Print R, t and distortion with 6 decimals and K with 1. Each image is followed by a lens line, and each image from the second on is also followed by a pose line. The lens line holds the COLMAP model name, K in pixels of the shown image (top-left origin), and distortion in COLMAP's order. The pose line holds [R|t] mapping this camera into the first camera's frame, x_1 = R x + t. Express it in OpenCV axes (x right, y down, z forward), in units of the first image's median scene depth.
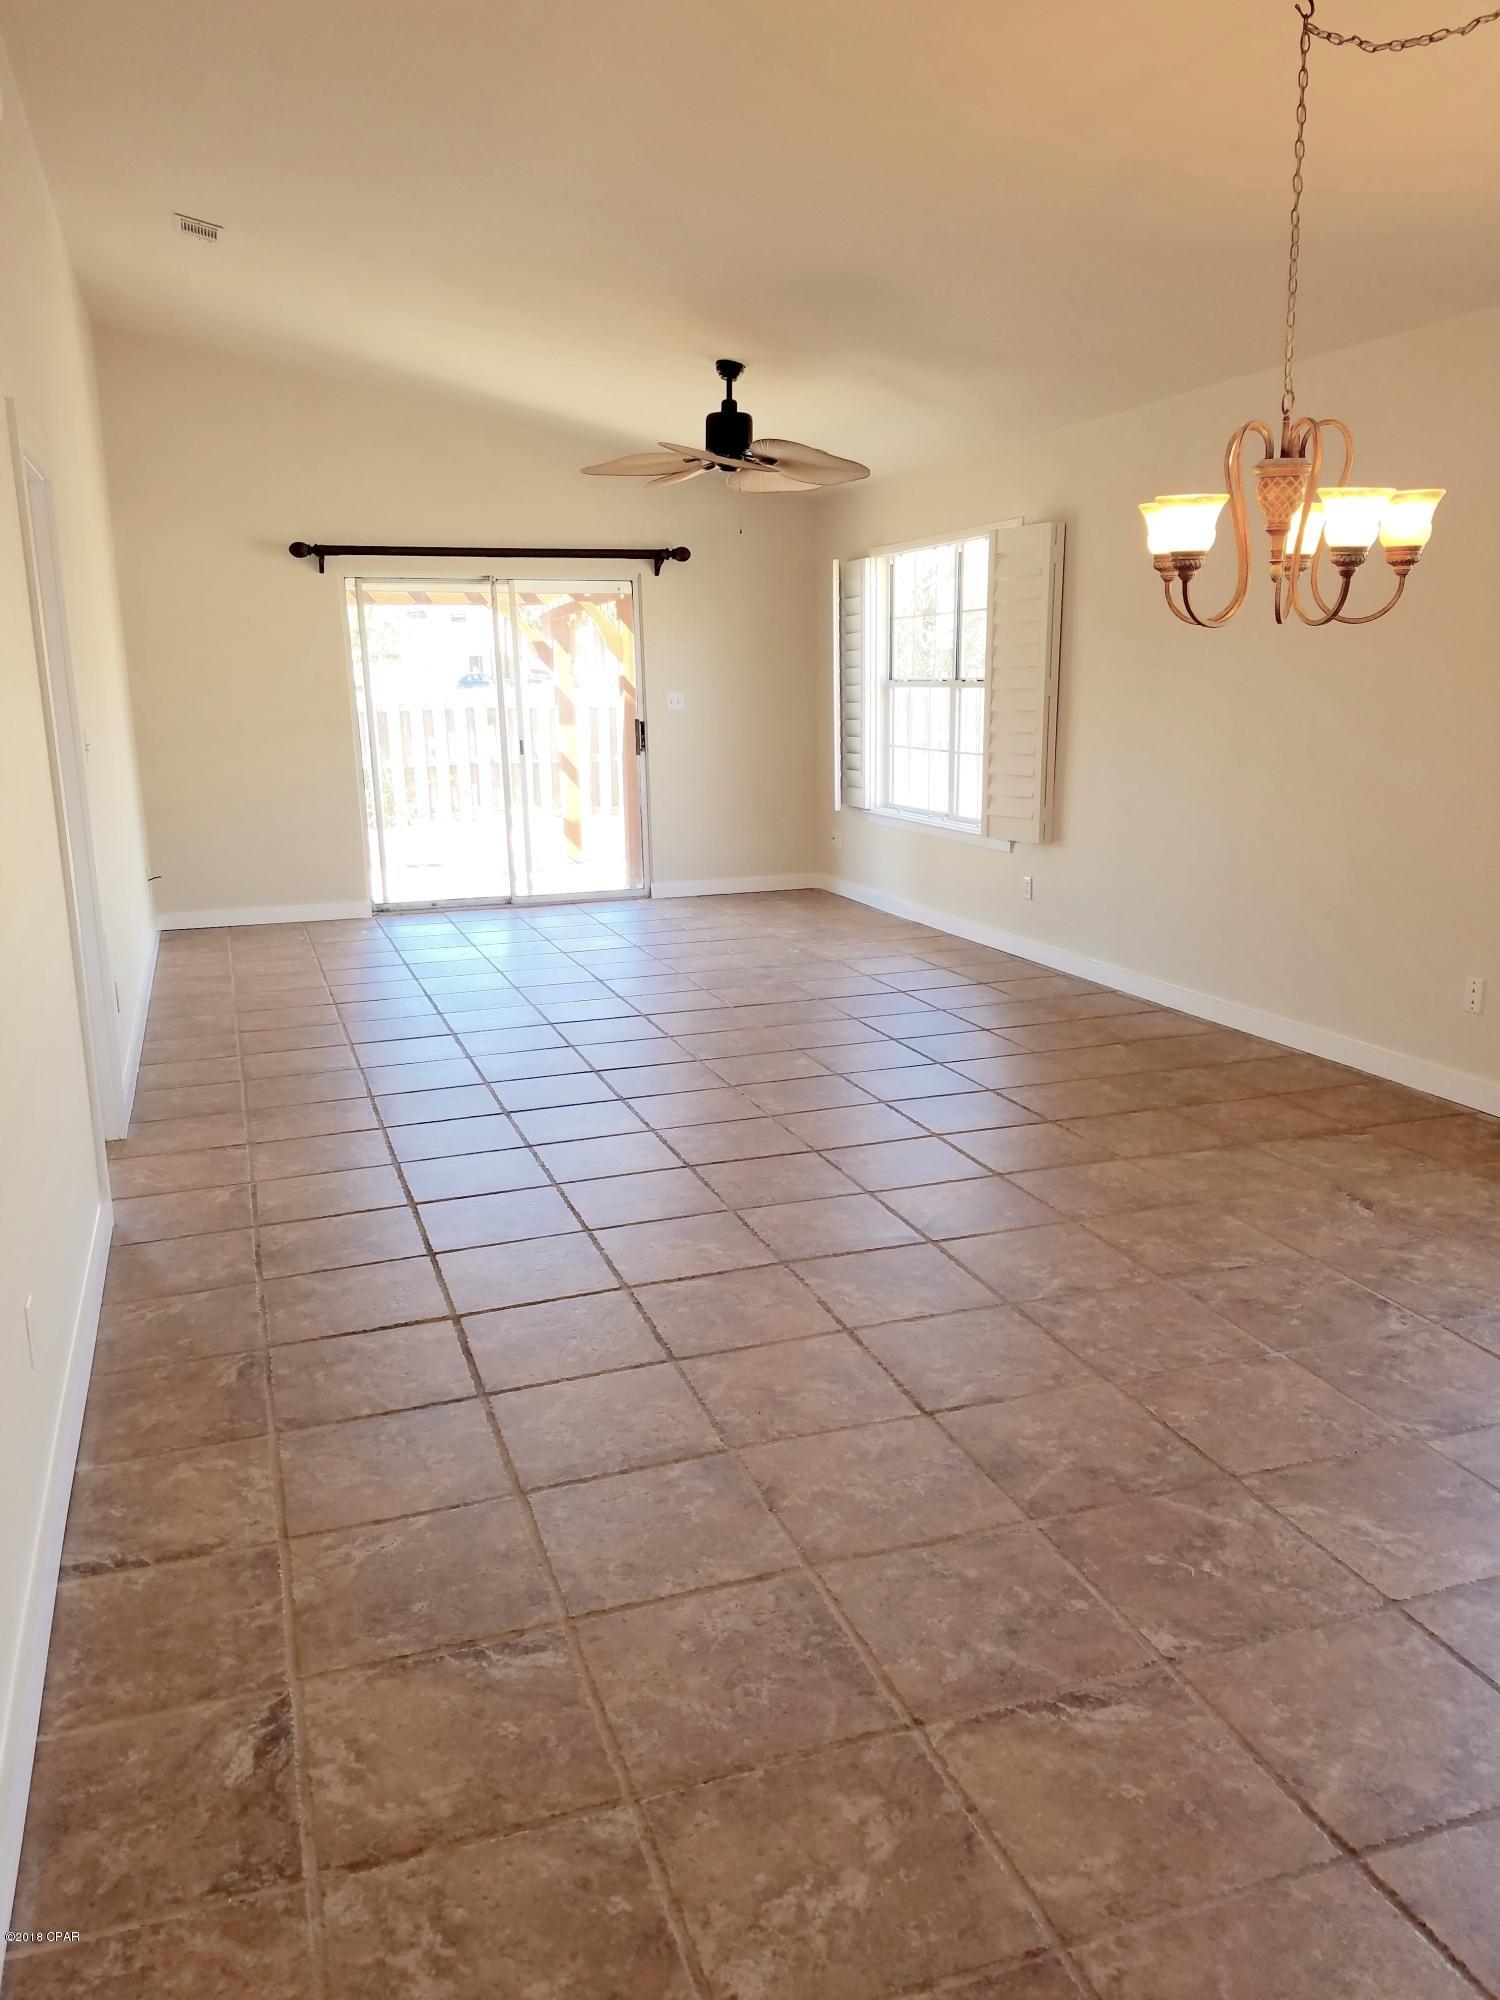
lens RADIAL K [[1543.7, 0, 732.8], [0, 1543.7, 998.2], [0, 0, 1]] dist [0.268585, -0.368808]
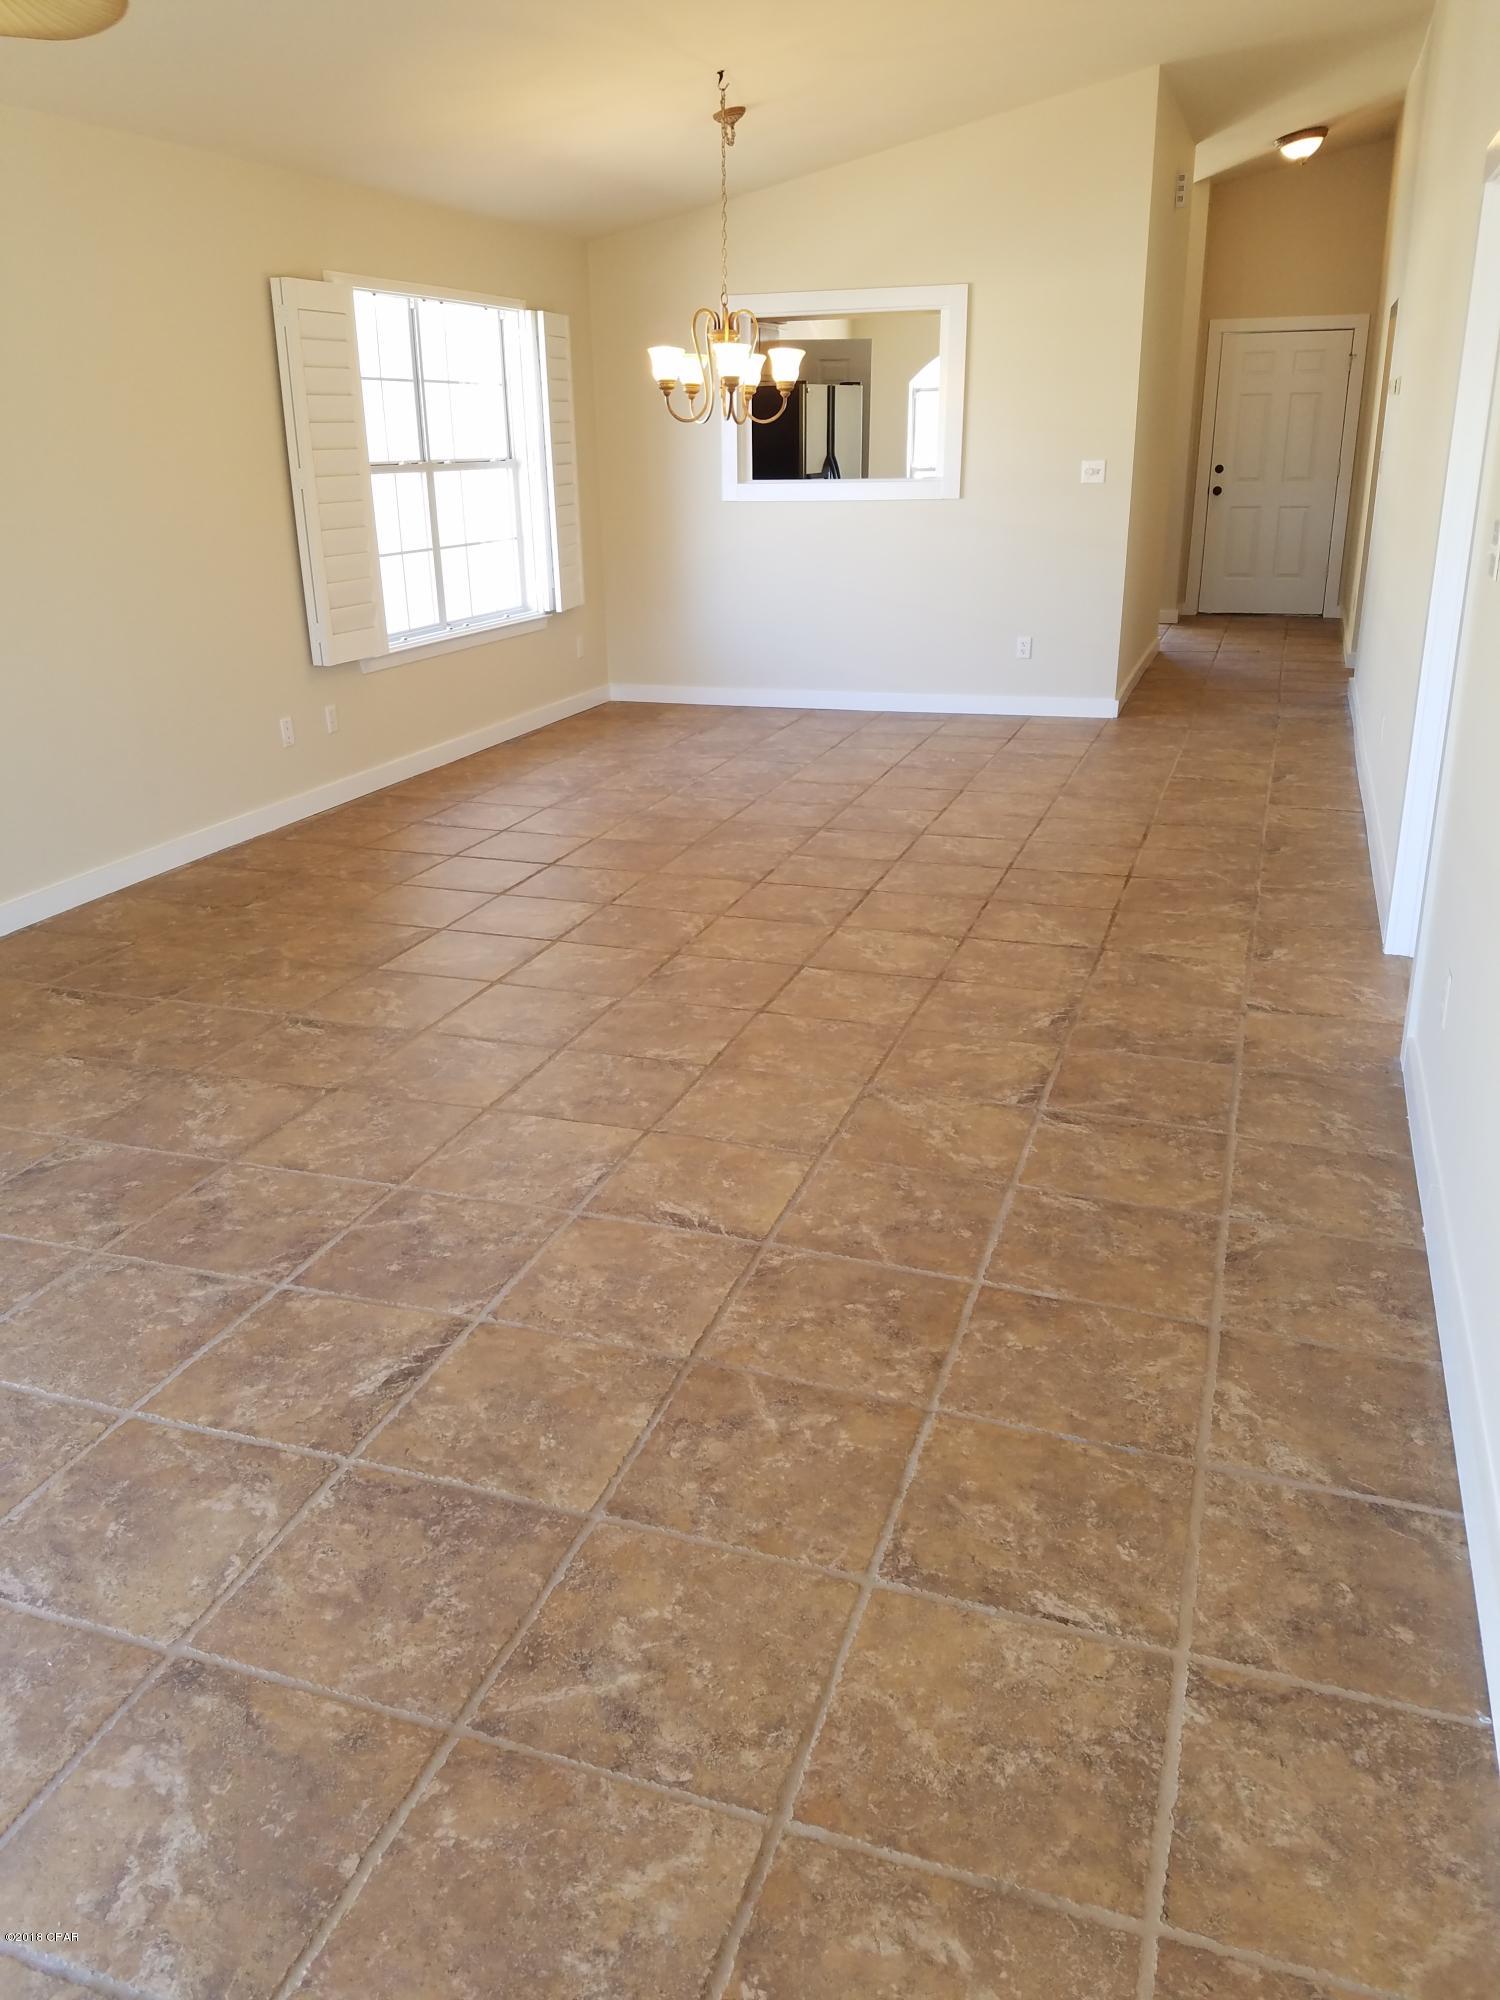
lens RADIAL K [[1543.7, 0, 732.8], [0, 1543.7, 998.2], [0, 0, 1]] dist [0.268585, -0.368808]
pose [[-0.798153, -0.165521, 0.579271, -0.584541], [0.158663, 0.869821, 0.467159, -0.351559], [-0.581186, 0.464774, -0.667988, 1.744428]]
